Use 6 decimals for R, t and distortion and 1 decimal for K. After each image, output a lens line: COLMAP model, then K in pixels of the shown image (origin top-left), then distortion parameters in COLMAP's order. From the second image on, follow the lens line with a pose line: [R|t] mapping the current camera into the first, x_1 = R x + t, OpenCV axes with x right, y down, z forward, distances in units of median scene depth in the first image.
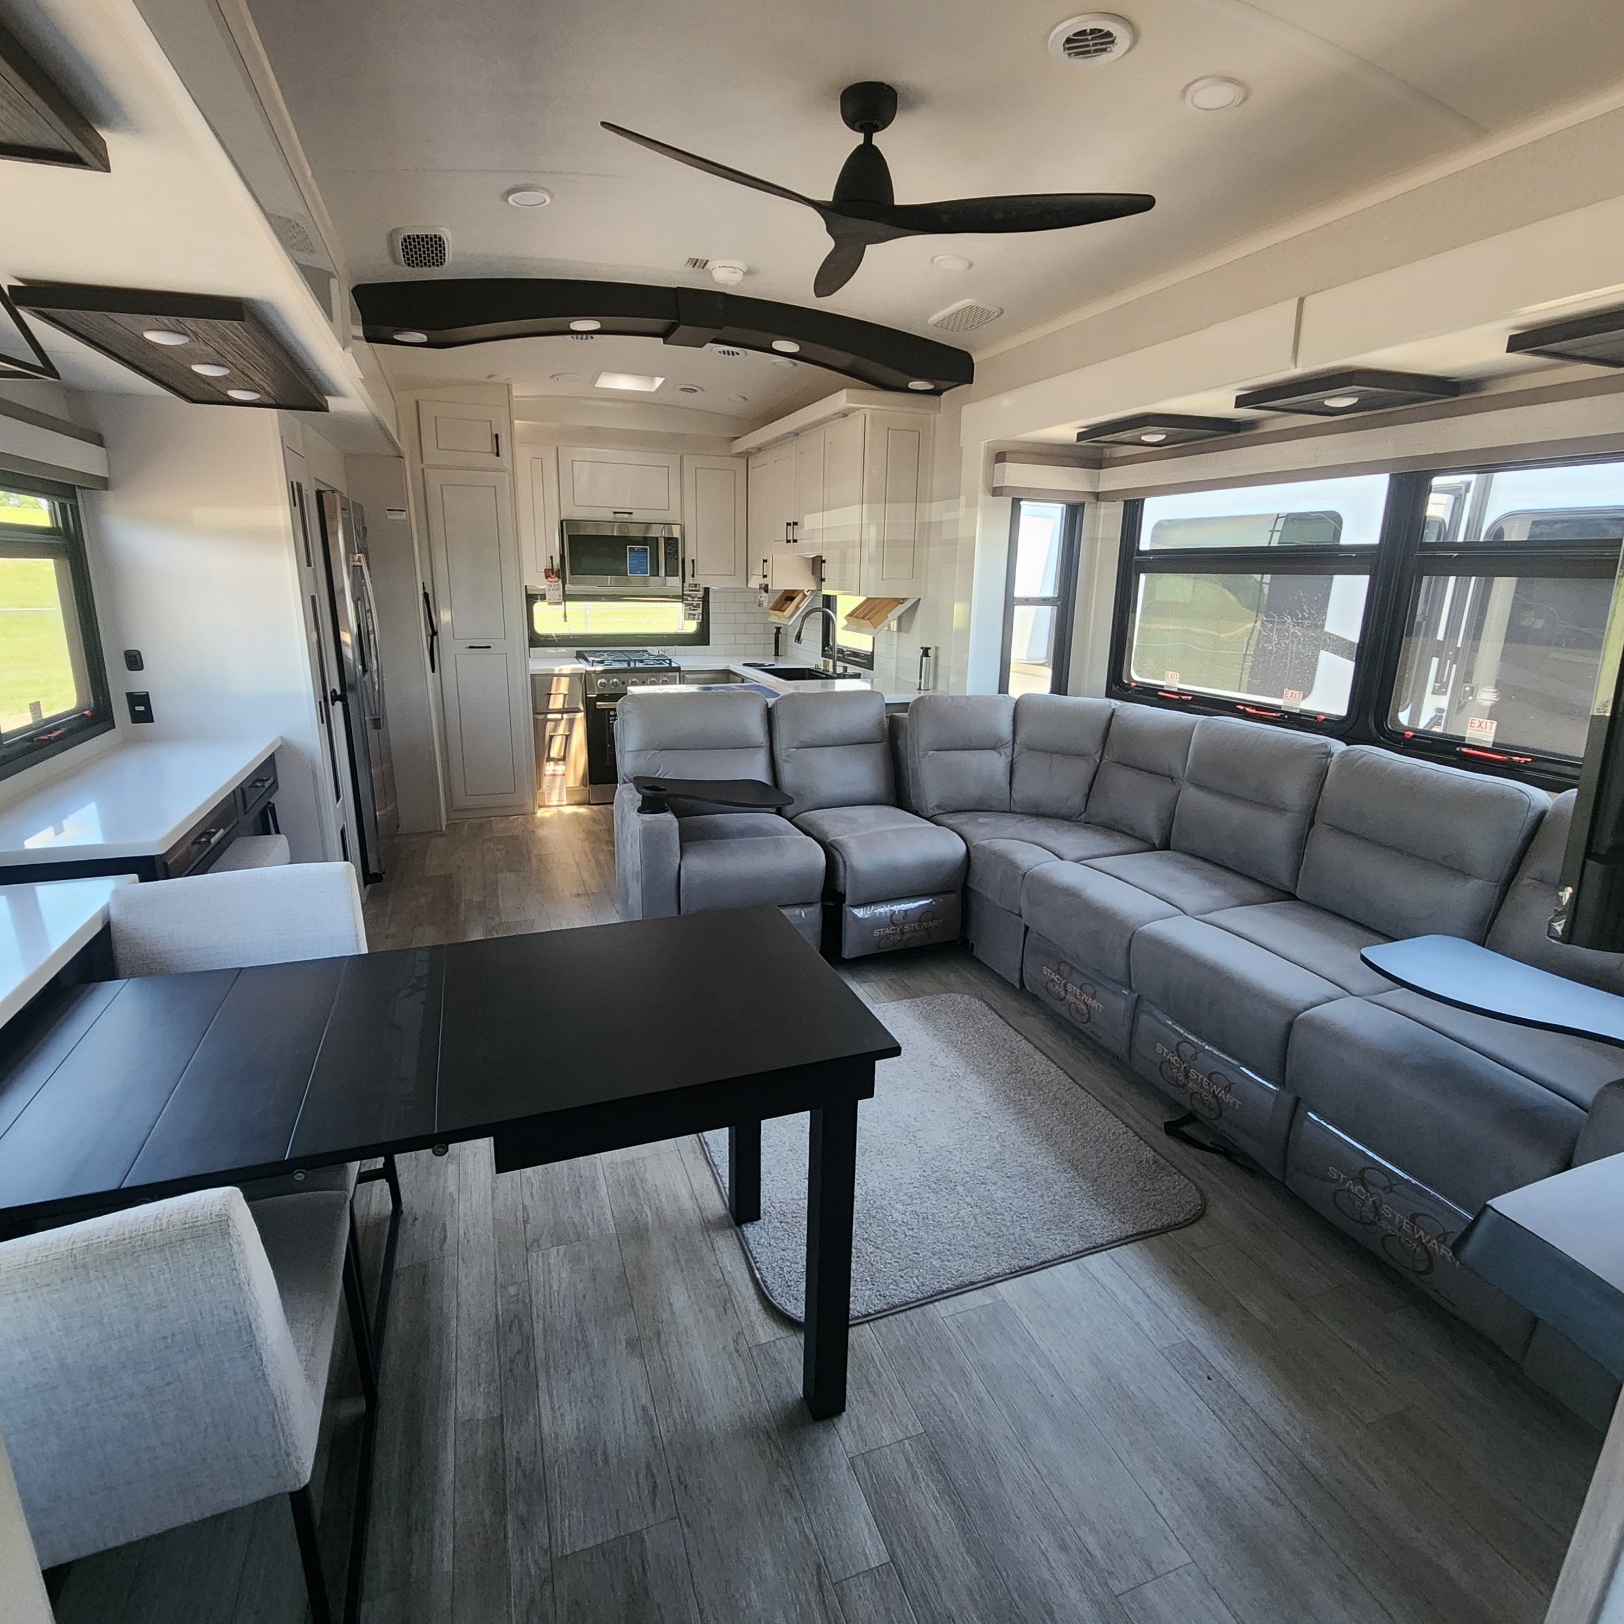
lens RADIAL K [[878.4, 0, 812.0], [0, 878.4, 812.0], [0, 0, 1]] dist [-0.000298, -0.000678]
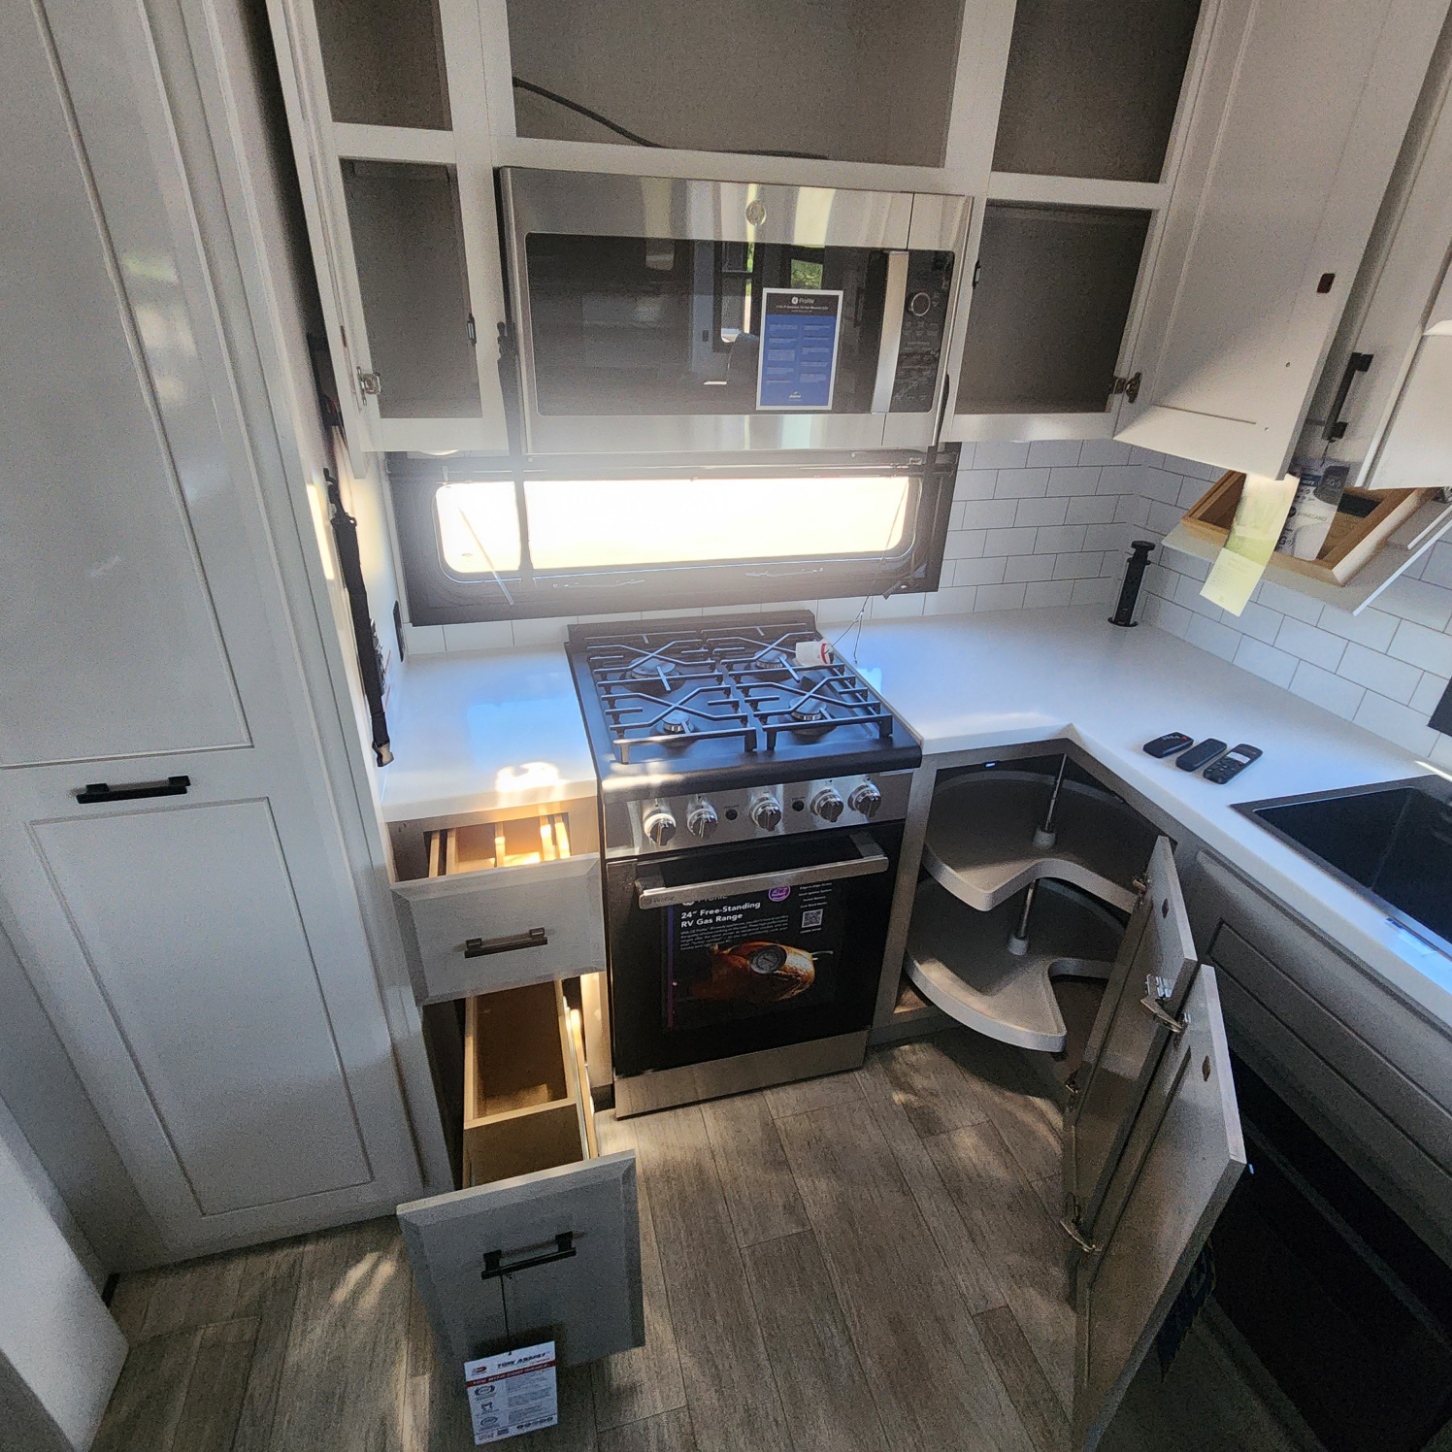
lens RADIAL K [[793.0, 0, 717.9], [0, 793.0, 711.5], [0, 0, 1]] dist [-0.000638, 0.000047]
pose [[0.995972, 0.045967, -0.076982, -0.287577], [-0.028848, 0.977215, 0.210280, -0.333707], [0.084894, -0.207212, 0.974606, 1.081264]]
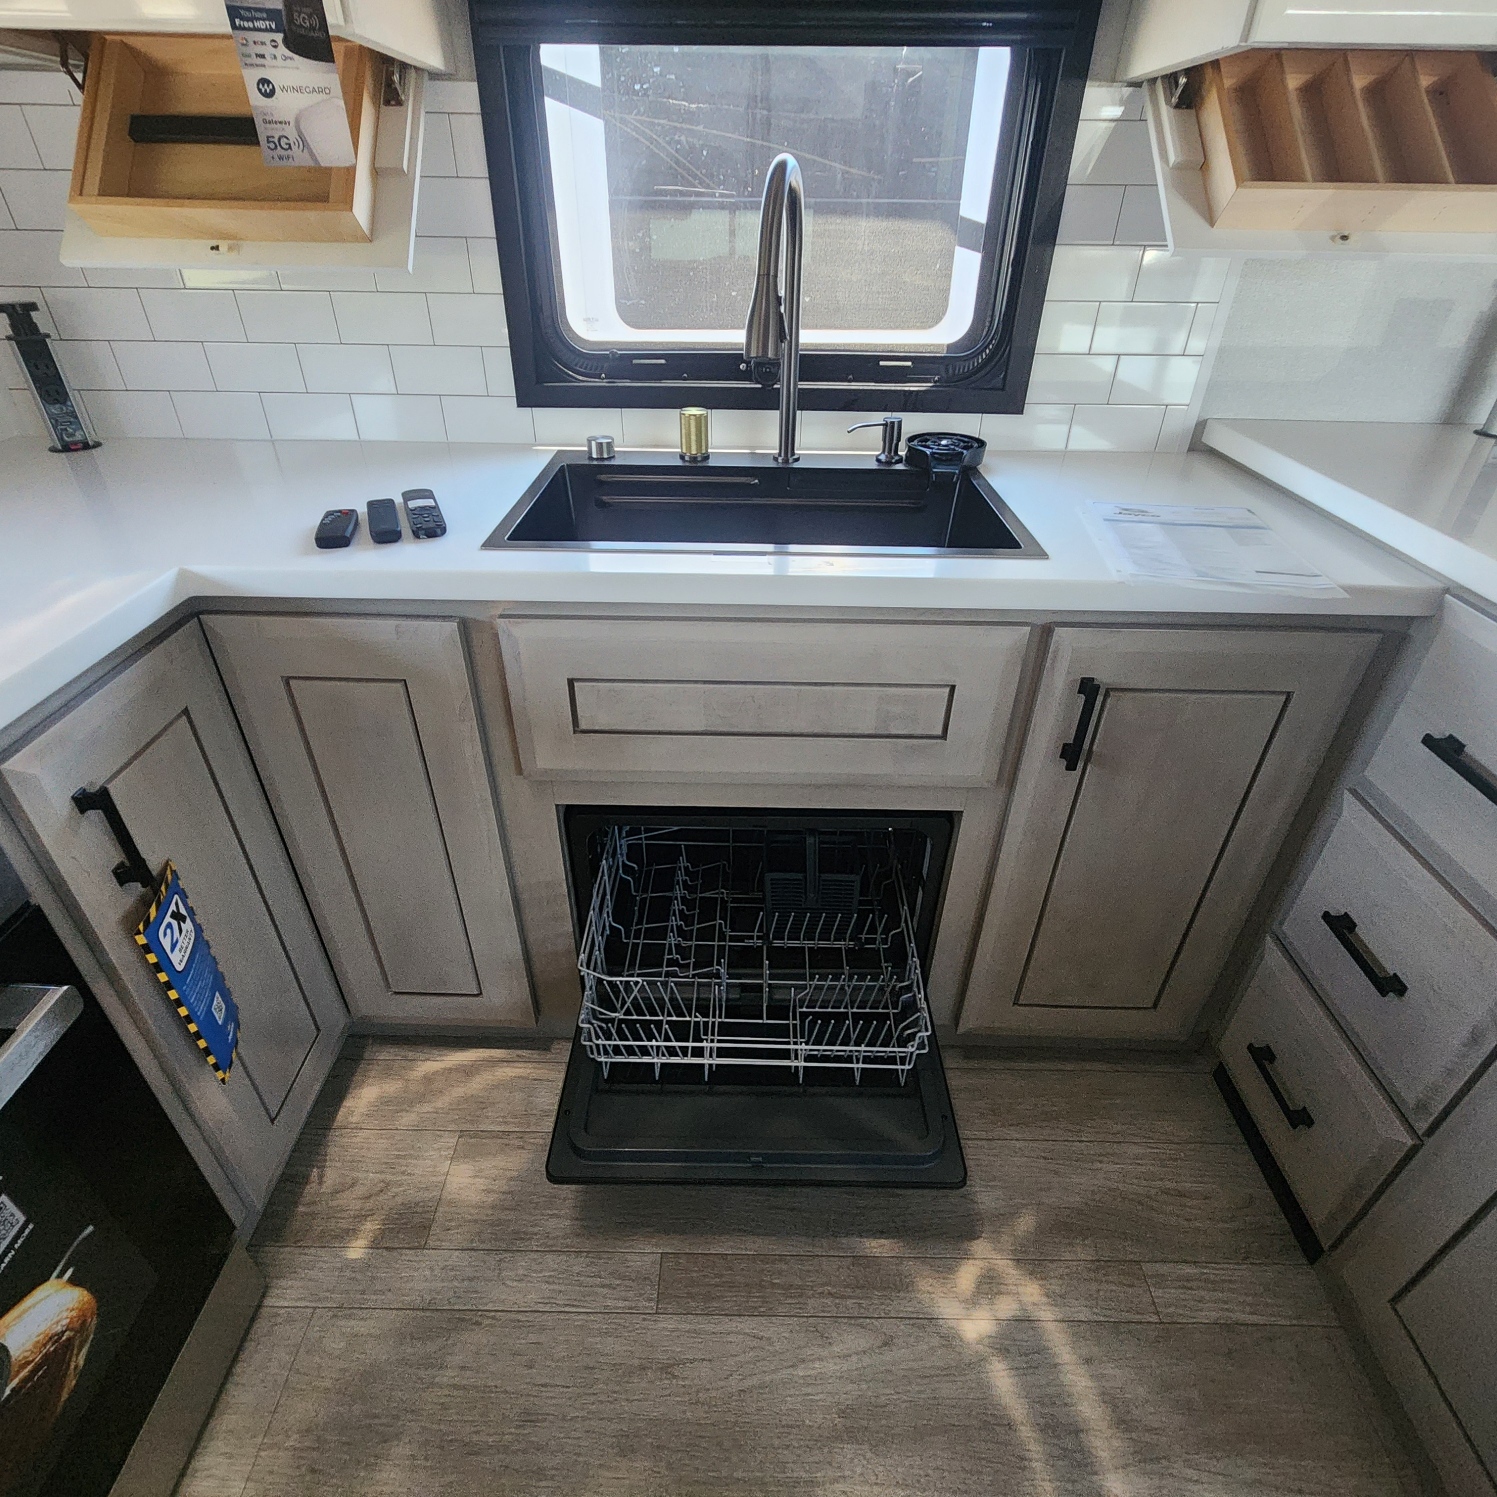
lens RADIAL K [[822.4, 0, 744.2], [0, 822.4, 732.3], [0, 0, 1]] dist [0.001880, -0.000097]
pose [[0.357189, -0.522464, 0.774240, -0.289523], [0.236847, 0.852493, 0.466003, -0.281616], [-0.903504, 0.016925, 0.428245, 1.236449]]
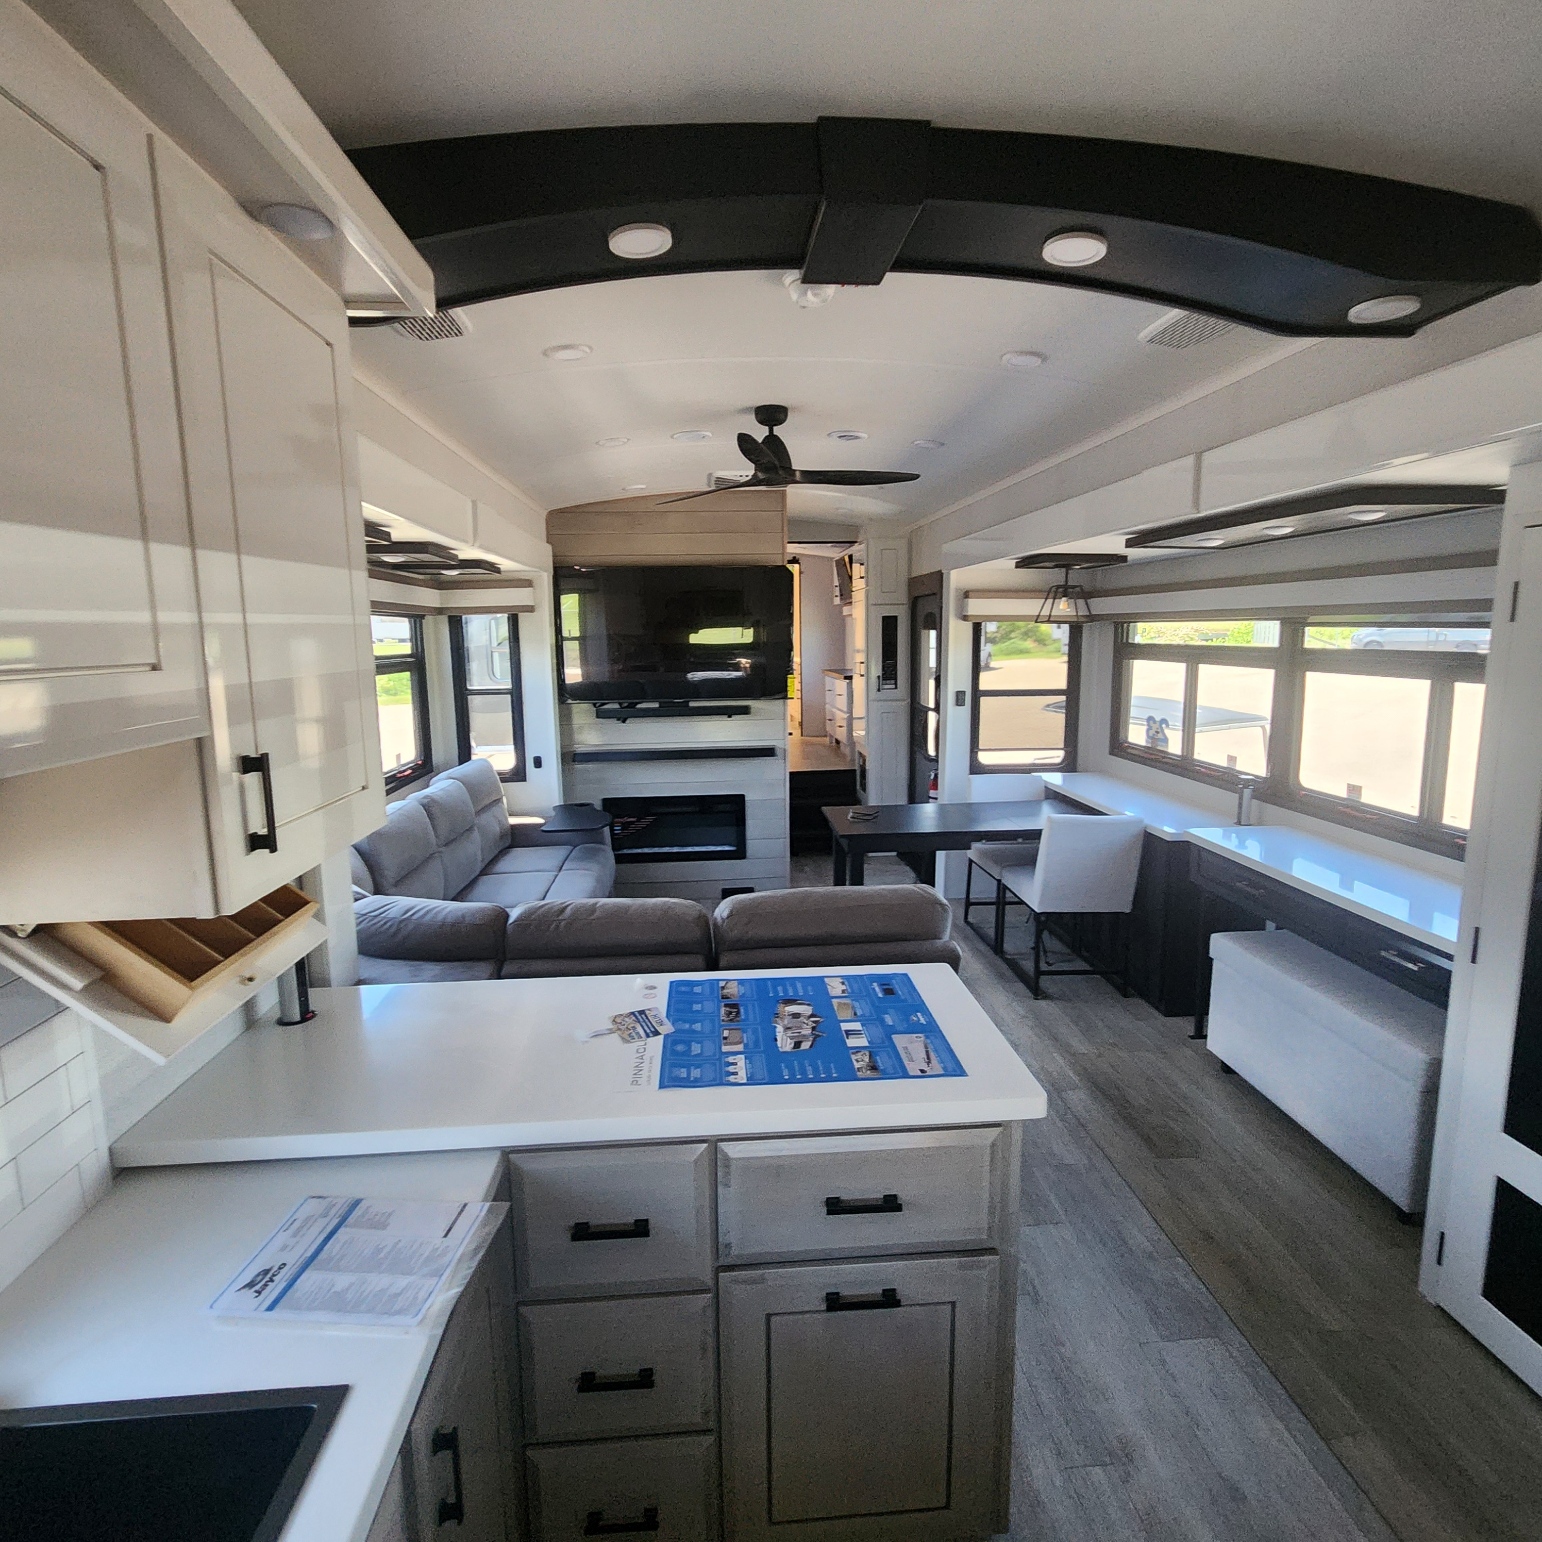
lens RADIAL K [[845.5, 0, 765.4], [0, 845.5, 750.5], [0, 0, 1]] dist [-0.000465, -0.001570]
pose [[-0.961086, -0.048386, 0.271978, -0.207337], [0.063619, 0.919311, 0.388356, -0.430495], [-0.268824, 0.390546, -0.880459, 1.360645]]
